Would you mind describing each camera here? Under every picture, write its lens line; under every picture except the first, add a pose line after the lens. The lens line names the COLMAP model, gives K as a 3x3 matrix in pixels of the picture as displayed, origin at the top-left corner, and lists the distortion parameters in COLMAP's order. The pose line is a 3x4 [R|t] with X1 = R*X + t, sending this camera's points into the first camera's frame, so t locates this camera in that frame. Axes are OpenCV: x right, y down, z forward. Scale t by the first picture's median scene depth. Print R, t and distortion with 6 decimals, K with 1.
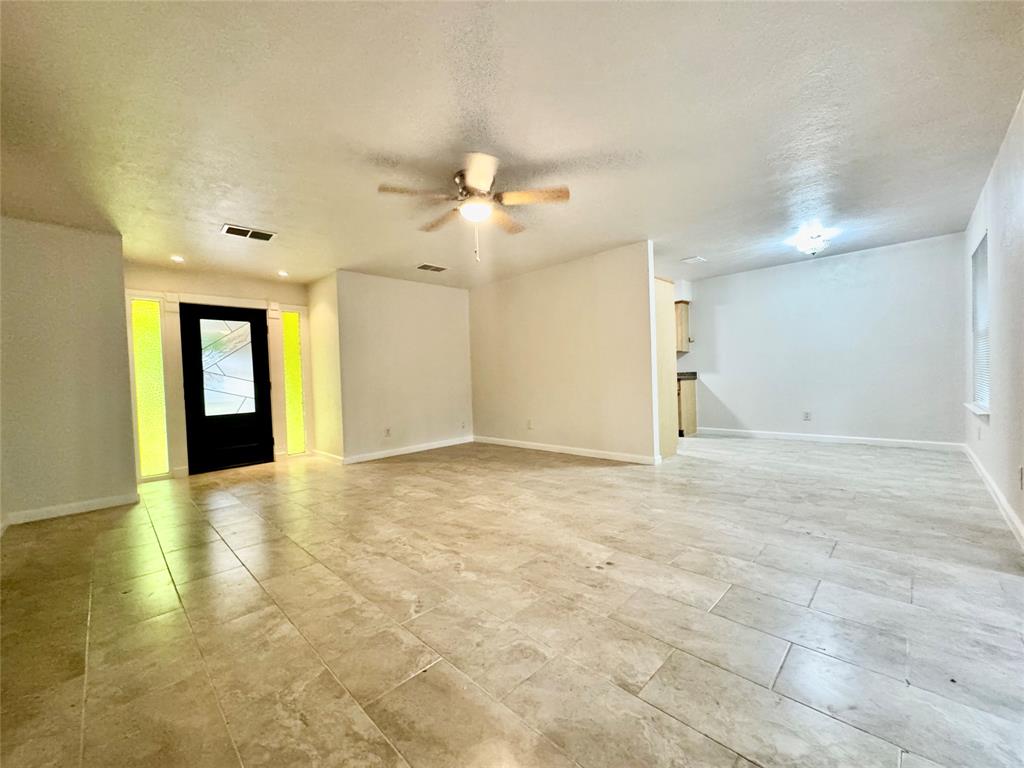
lens RADIAL K [[410.1, 0, 513.1], [0, 410.1, 385.6], [0, 0, 1]] dist [0.001087, 0.000532]
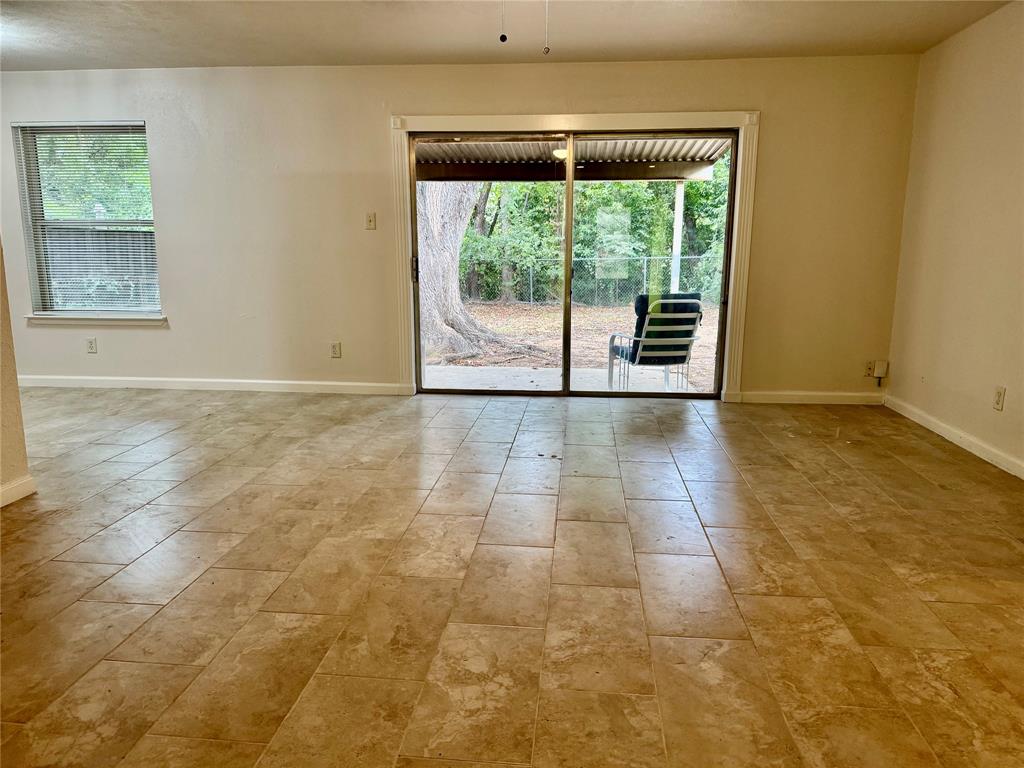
lens RADIAL K [[712.1, 0, 511.3], [0, 712.1, 381.9], [0, 0, 1]] dist [0.040609, -0.005877]
pose [[-0.627837, -0.110270, 0.770494, -0.688775], [0.035566, 0.984815, 0.169924, -0.039899], [-0.777532, 0.134088, -0.614381, 1.347999]]
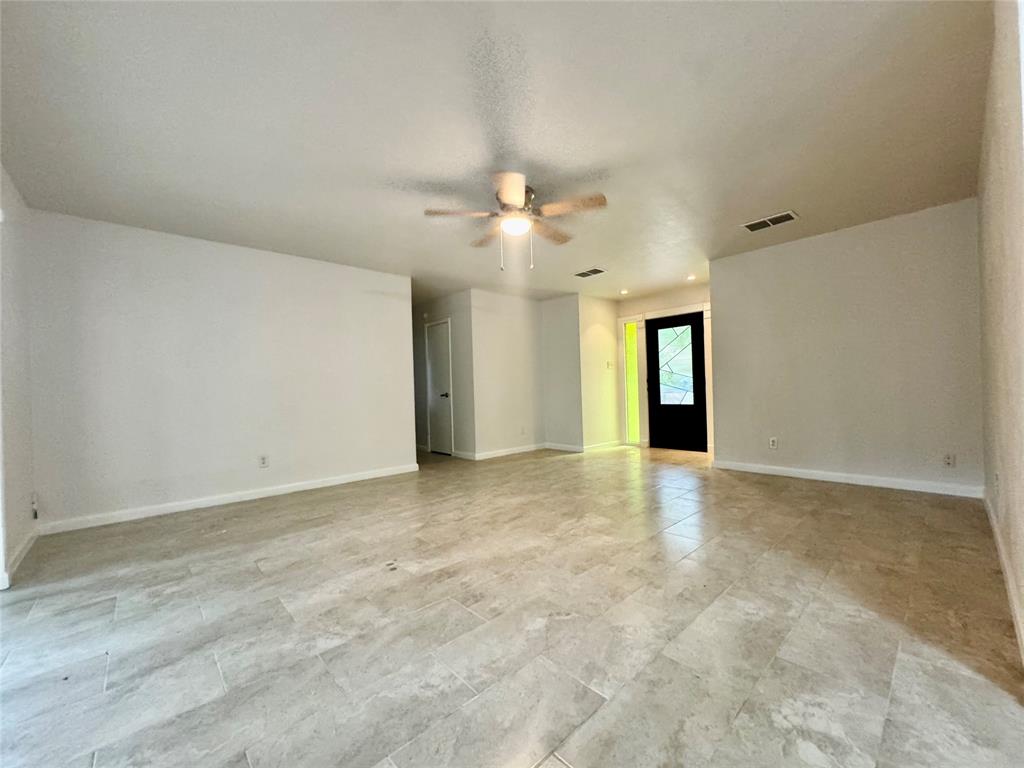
lens RADIAL K [[410.1, 0, 514.2], [0, 410.1, 384.1], [0, 0, 1]] dist [0.001087, 0.000532]
pose [[-0.046823, 0.028936, -0.998484, 0.788950], [0.008785, 0.999554, 0.028556, -0.043444], [0.998865, -0.007435, -0.047056, 0.853814]]
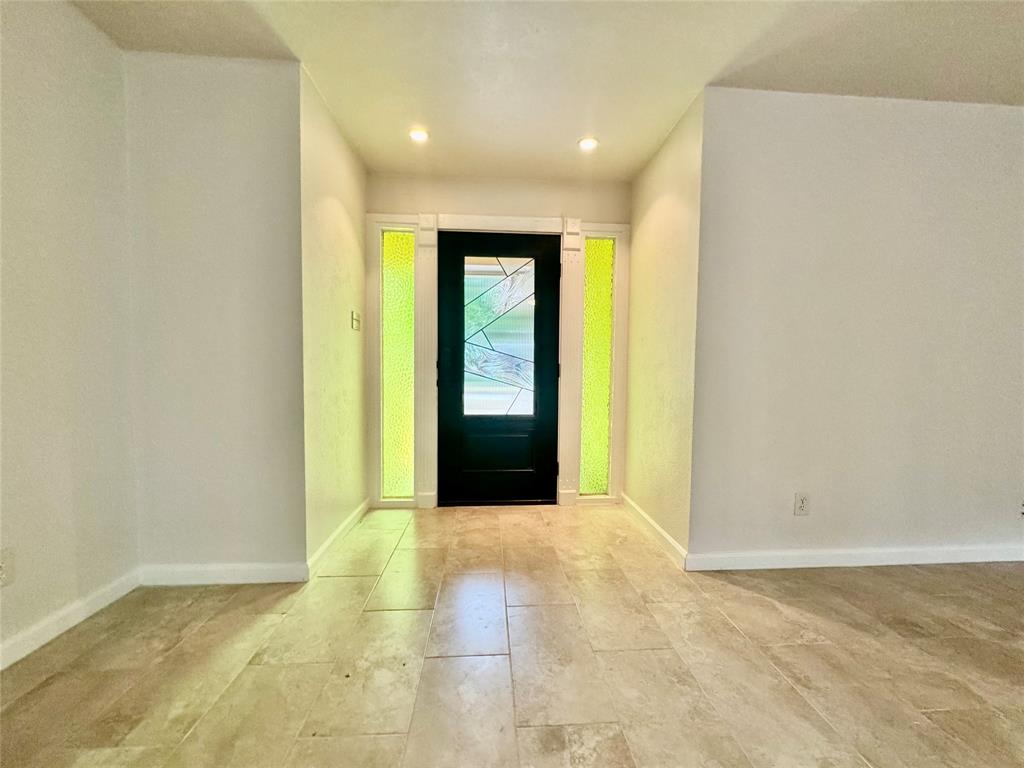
lens RADIAL K [[410.1, 0, 513.4], [0, 410.1, 391.7], [0, 0, 1]] dist [0.001087, 0.000532]
pose [[0.745968, 0.071149, -0.662170, -0.408142], [-0.051314, 0.997462, 0.049368, 0.006100], [0.664001, -0.002848, 0.747726, 0.832559]]
